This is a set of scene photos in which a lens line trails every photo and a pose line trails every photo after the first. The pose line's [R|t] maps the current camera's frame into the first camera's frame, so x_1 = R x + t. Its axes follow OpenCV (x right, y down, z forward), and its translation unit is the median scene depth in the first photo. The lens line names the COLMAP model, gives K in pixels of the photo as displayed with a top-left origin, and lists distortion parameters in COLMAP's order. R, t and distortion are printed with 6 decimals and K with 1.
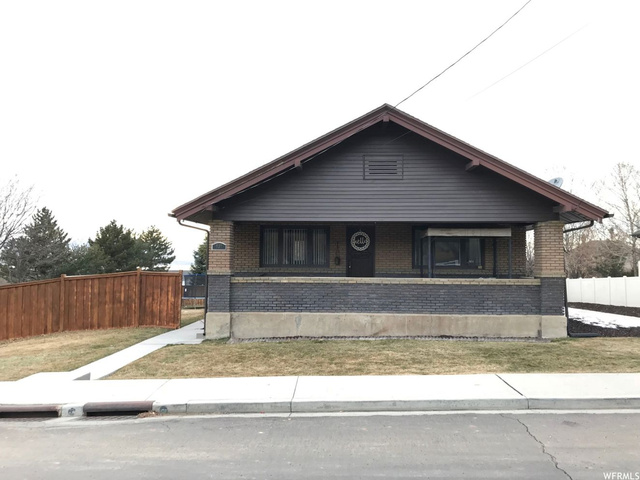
lens RADIAL K [[524.0, 0, 322.6], [0, 524.0, 238.3], [0, 0, 1]] dist [0.053223, -0.068346]
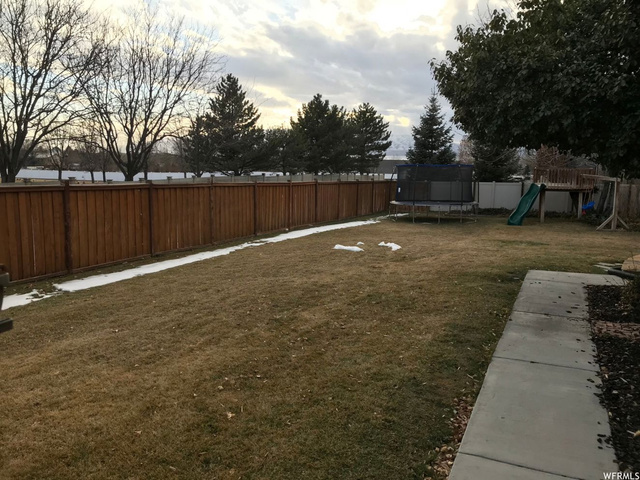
lens RADIAL K [[516.6, 0, 322.4], [0, 516.6, 241.0], [0, 0, 1]] dist [0.017501, 0.001426]
pose [[0.916085, 0.077877, -0.393348, -0.284588], [0.007601, 0.977410, 0.211213, 0.080478], [0.400911, -0.196479, 0.894799, 1.170476]]
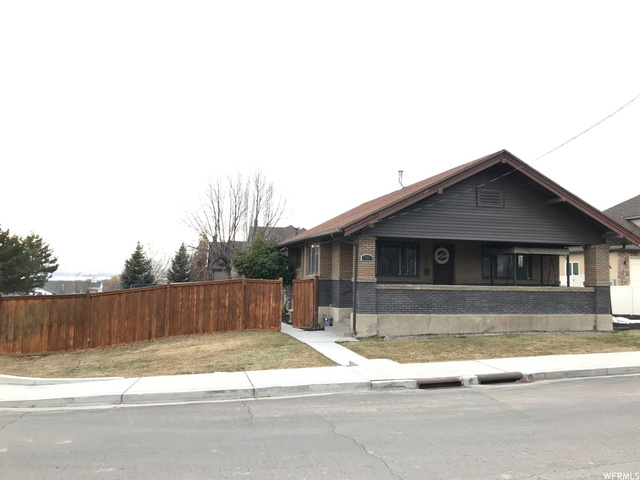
lens RADIAL K [[524.0, 0, 318.8], [0, 524.0, 239.5], [0, 0, 1]] dist [0.053223, -0.068346]
pose [[0.958417, 0.030519, 0.283735, -0.597286], [-0.024669, 0.999403, -0.024168, 0.004869], [-0.284303, 0.016164, 0.958598, -0.086614]]
